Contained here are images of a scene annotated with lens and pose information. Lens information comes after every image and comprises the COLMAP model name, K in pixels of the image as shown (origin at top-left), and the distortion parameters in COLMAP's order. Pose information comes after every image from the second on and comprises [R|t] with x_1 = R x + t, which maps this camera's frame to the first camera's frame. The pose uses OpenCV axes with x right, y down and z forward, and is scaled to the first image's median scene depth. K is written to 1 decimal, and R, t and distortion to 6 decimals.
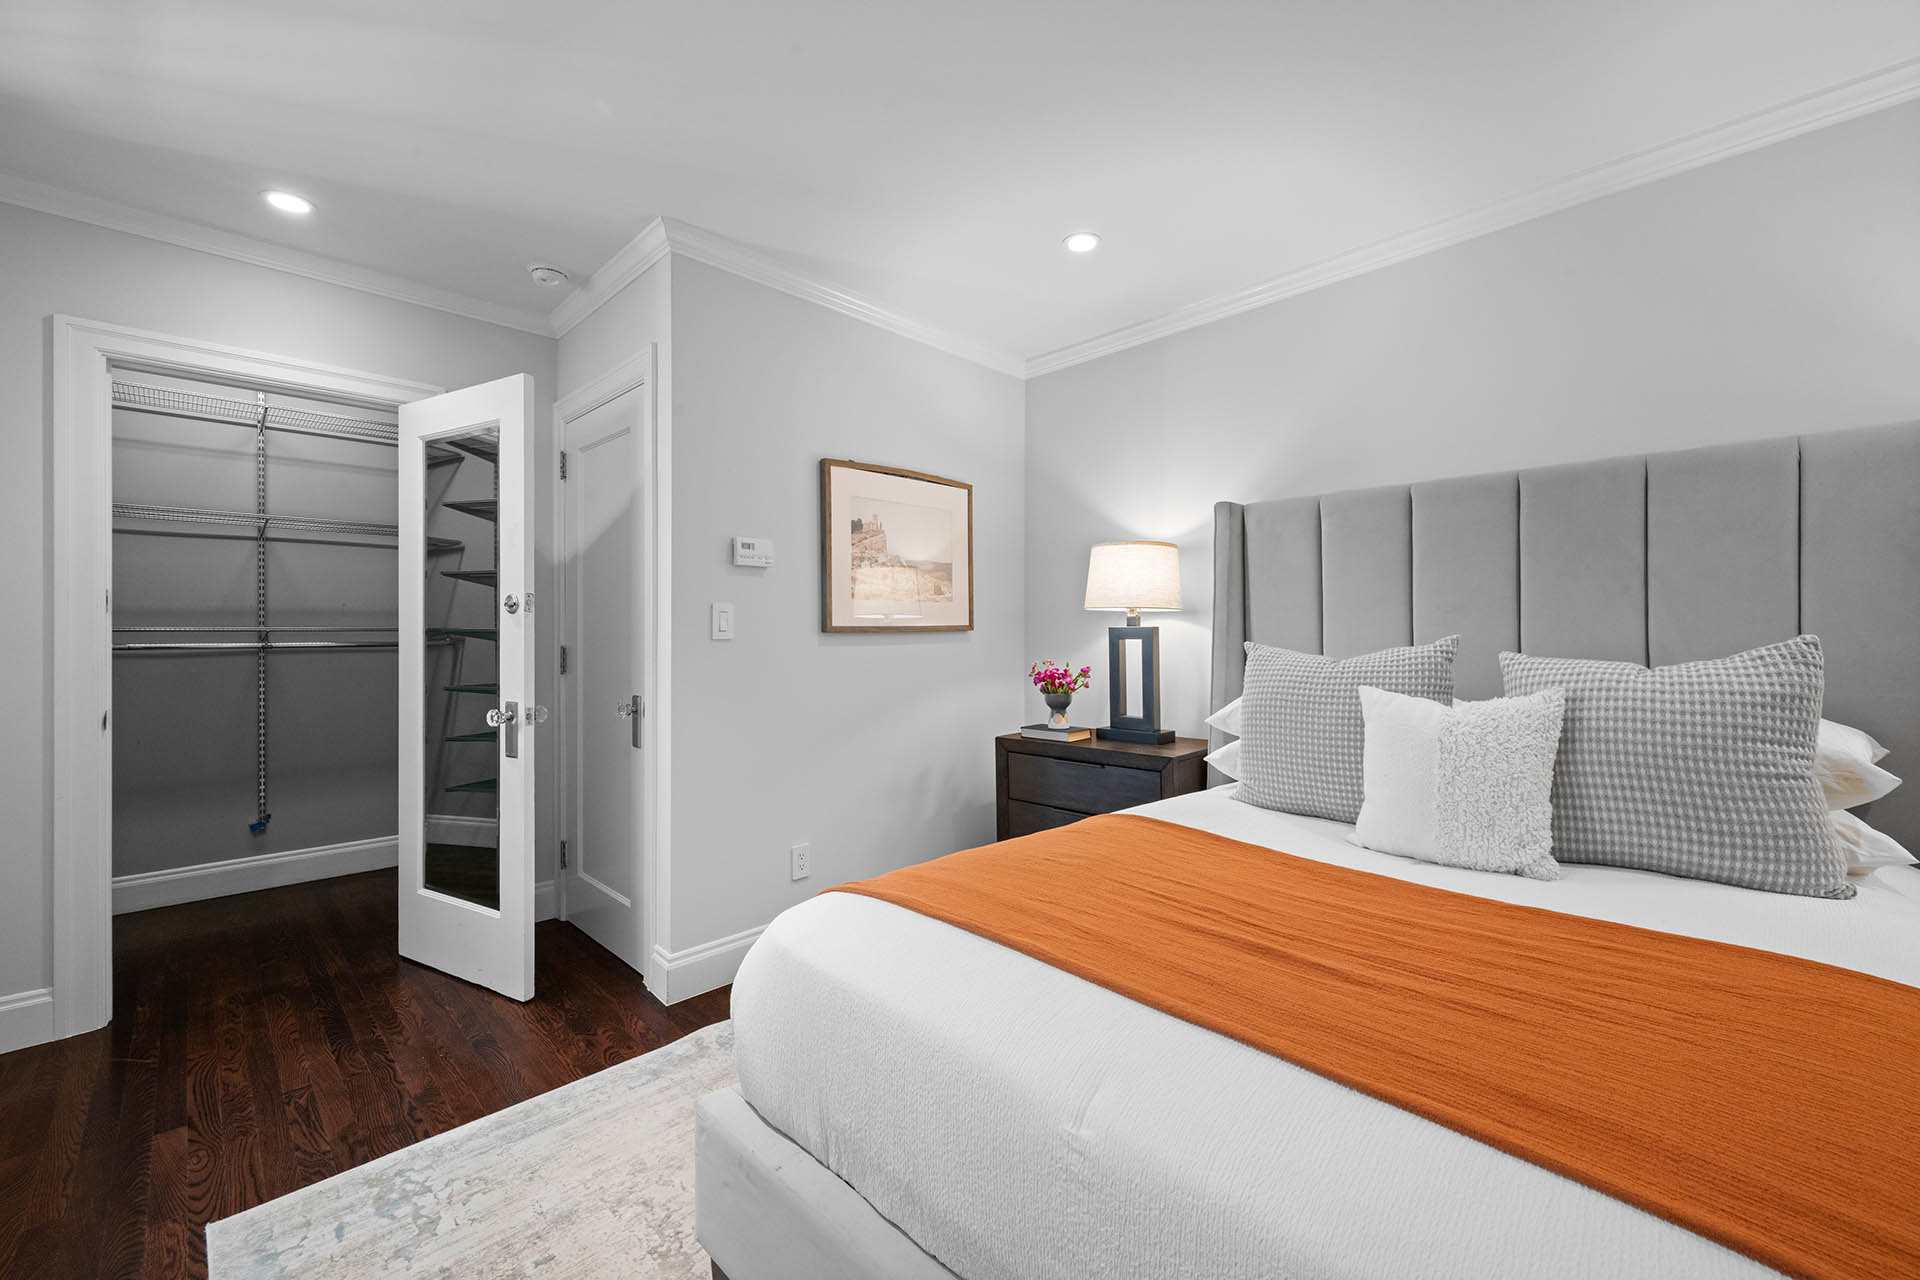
lens RADIAL K [[758.0, 0, 960.0], [0, 758.0, 640.0], [0, 0, 1]] dist [-0.000390, -0.000108]
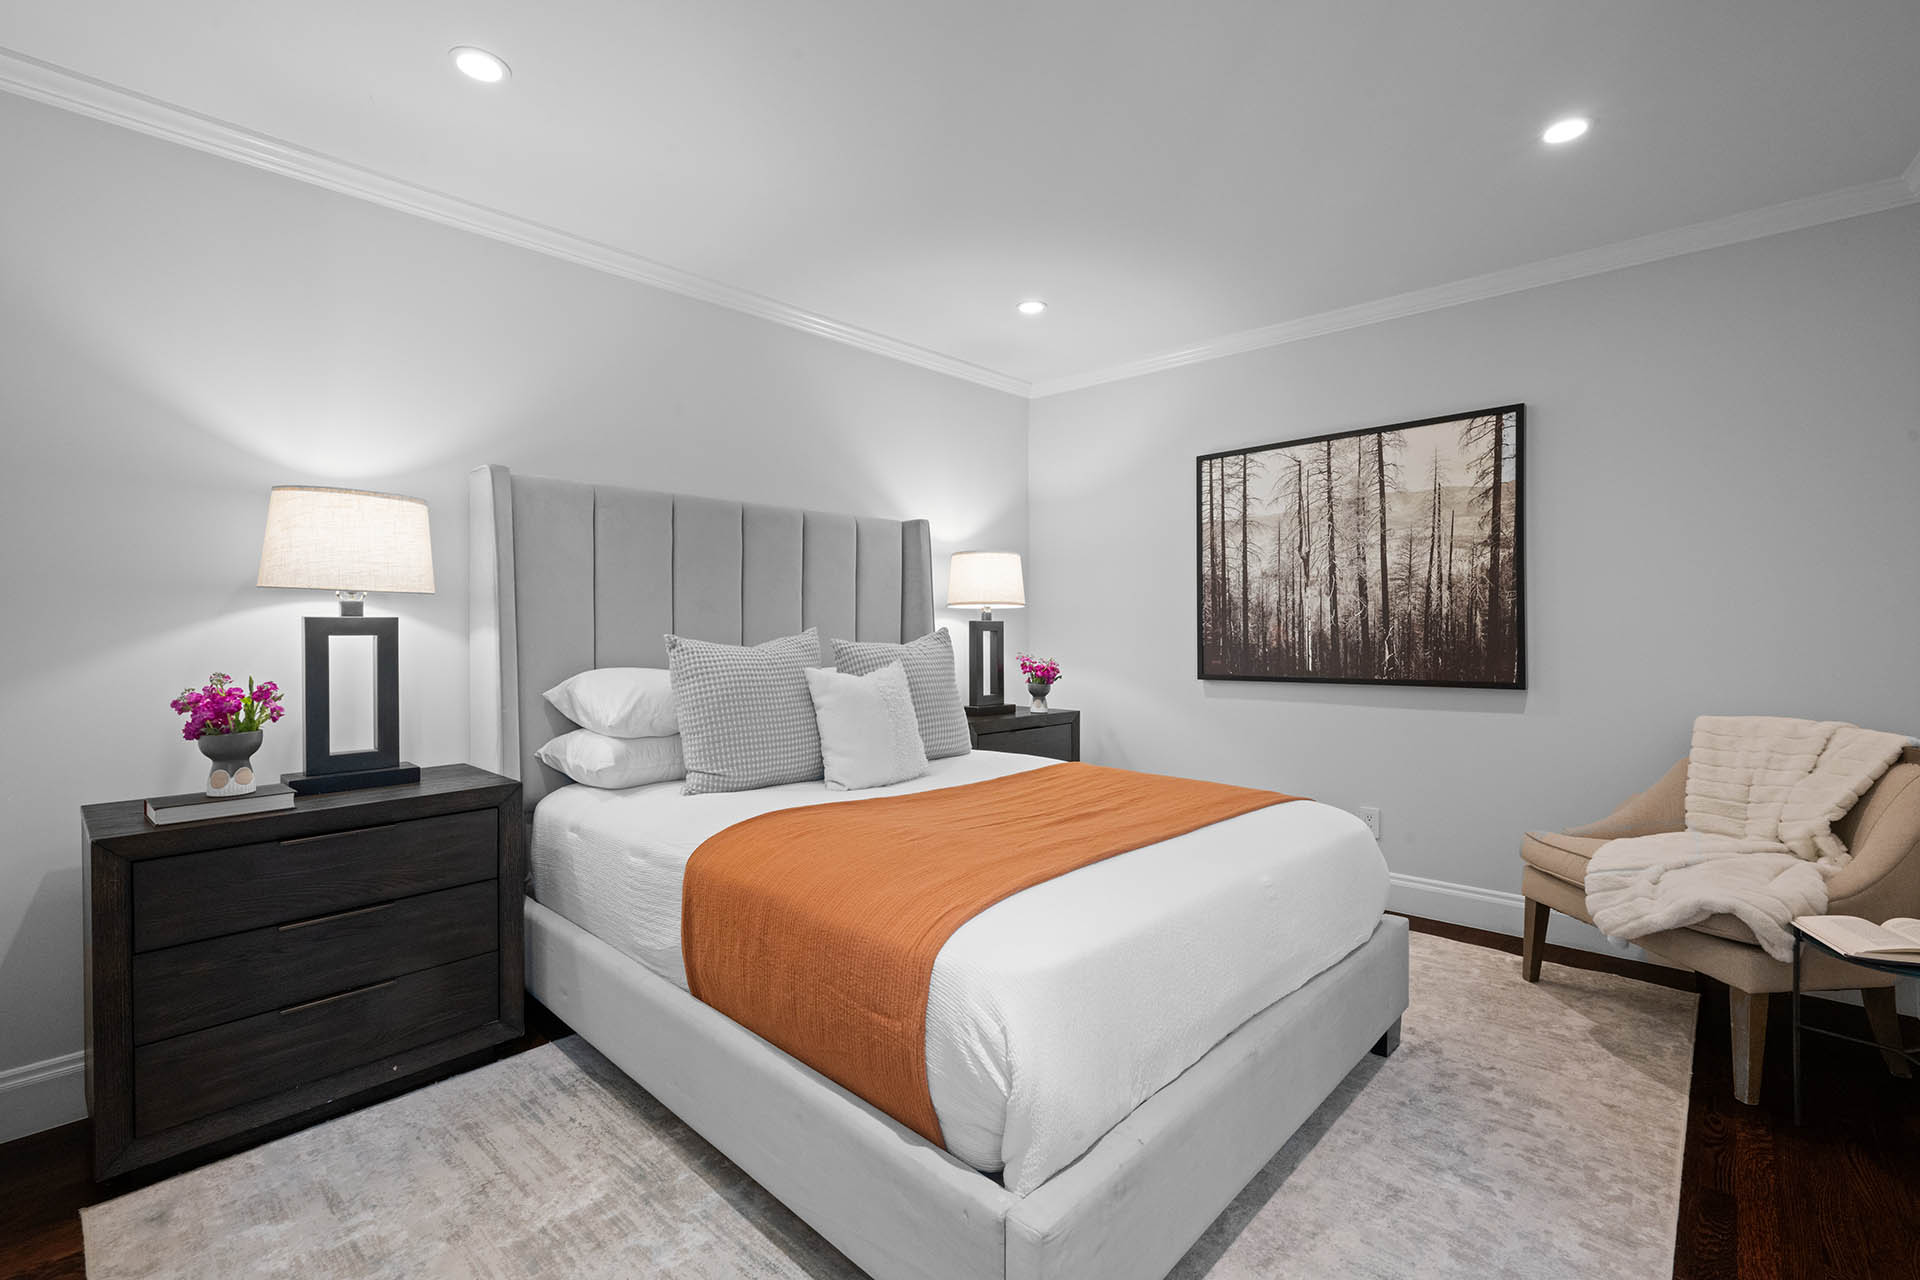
lens RADIAL K [[830.9, 0, 960.0], [0, 830.9, 640.0], [0, 0, 1]] dist [0.000413, -0.000034]
pose [[-0.036916, -0.013048, 0.999233, -0.524603], [0.010155, 0.999858, 0.013431, -0.001735], [-0.999267, 0.010643, -0.036778, 0.493235]]
